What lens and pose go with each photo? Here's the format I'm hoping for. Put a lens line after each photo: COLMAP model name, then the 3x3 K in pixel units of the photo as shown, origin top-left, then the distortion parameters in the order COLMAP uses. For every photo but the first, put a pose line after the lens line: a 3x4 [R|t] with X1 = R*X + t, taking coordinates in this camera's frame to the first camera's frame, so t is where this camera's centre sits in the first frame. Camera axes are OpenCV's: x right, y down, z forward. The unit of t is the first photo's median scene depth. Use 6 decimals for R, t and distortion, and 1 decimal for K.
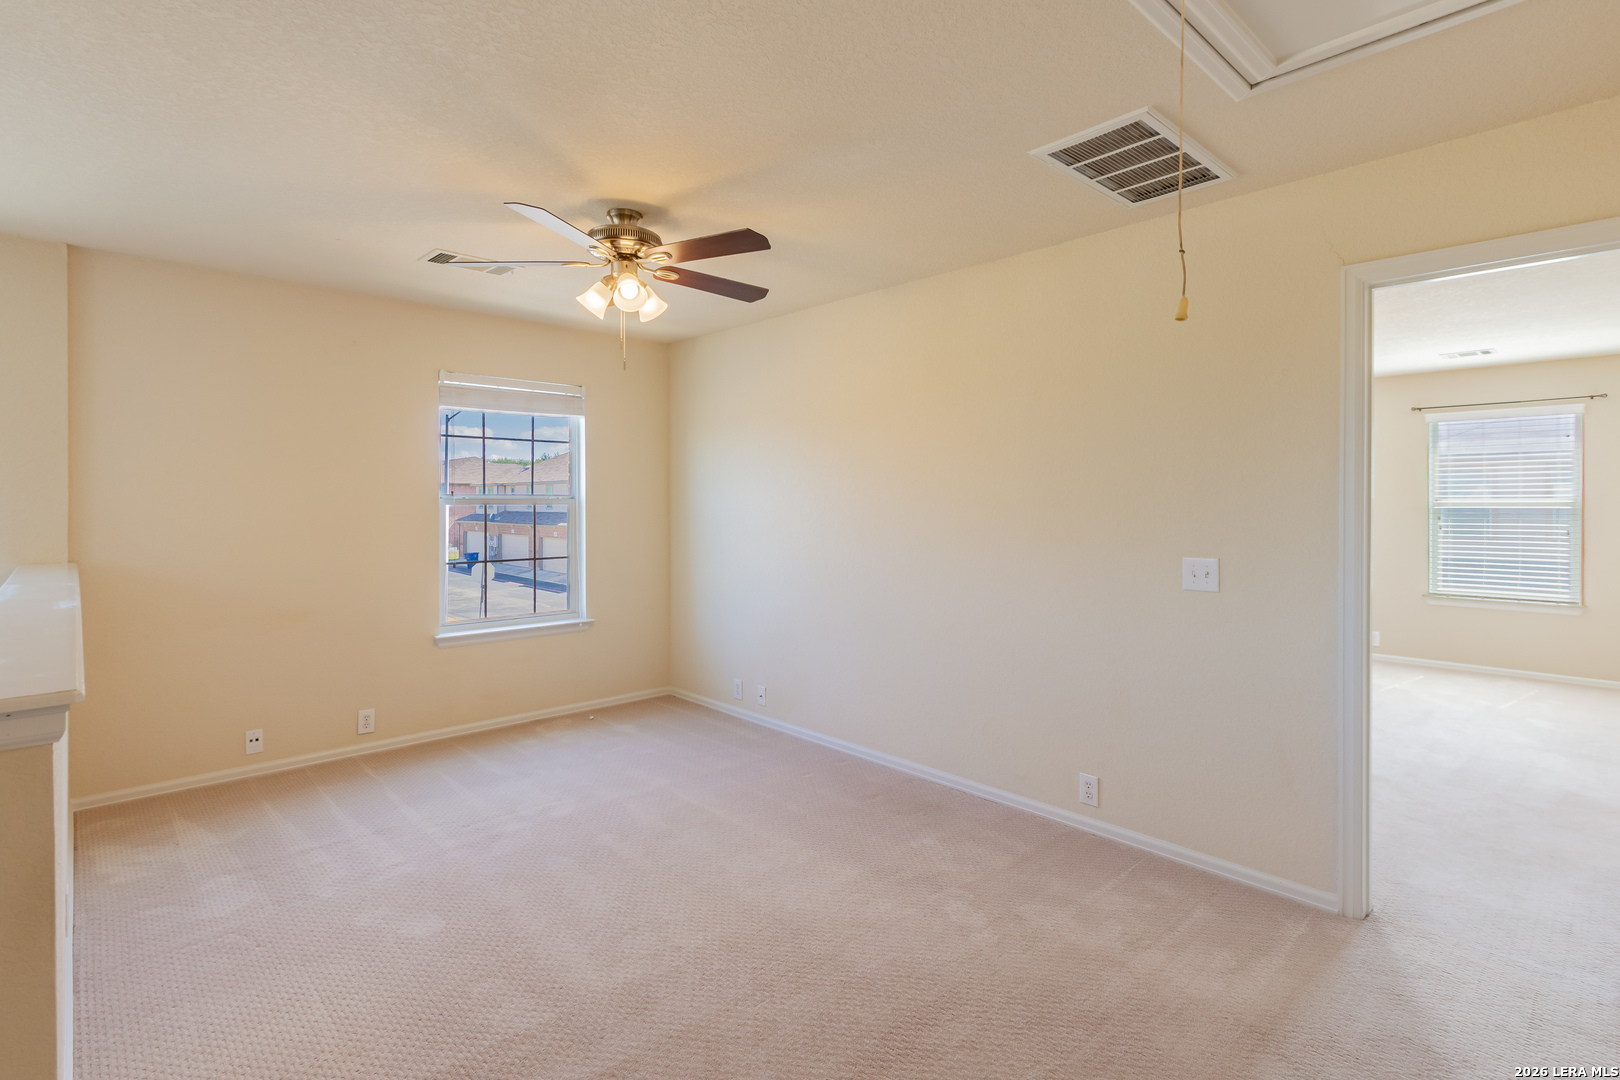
lens RADIAL K [[769.1, 0, 792.4], [0, 769.1, 543.3], [0, 0, 1]] dist [-0.000120, -0.000054]
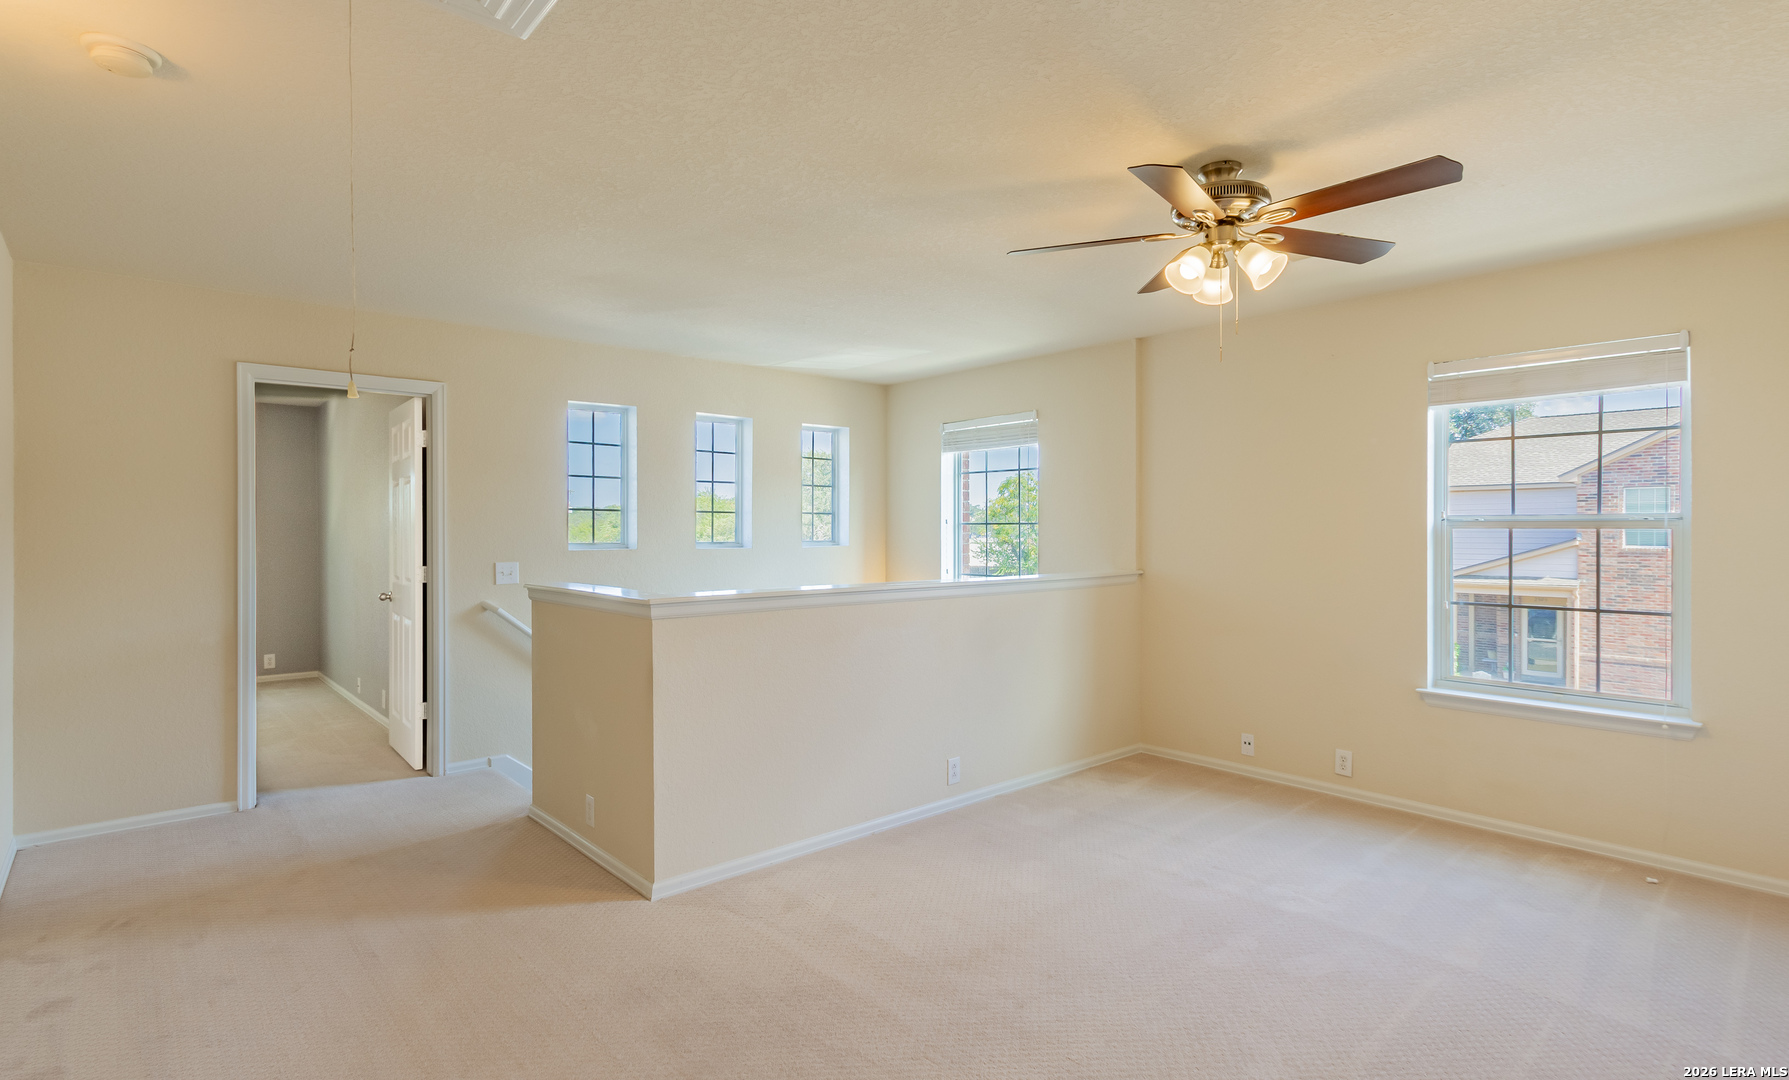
lens RADIAL K [[879.5, 0, 894.5], [0, 879.5, 540.0], [0, 0, 1]] dist [-0.020408, 0.000021]
pose [[-0.022305, 0.014942, -0.999640, 0.635519], [-0.057024, 0.998242, 0.016193, -0.026326], [0.998124, 0.057364, -0.021414, 0.598697]]
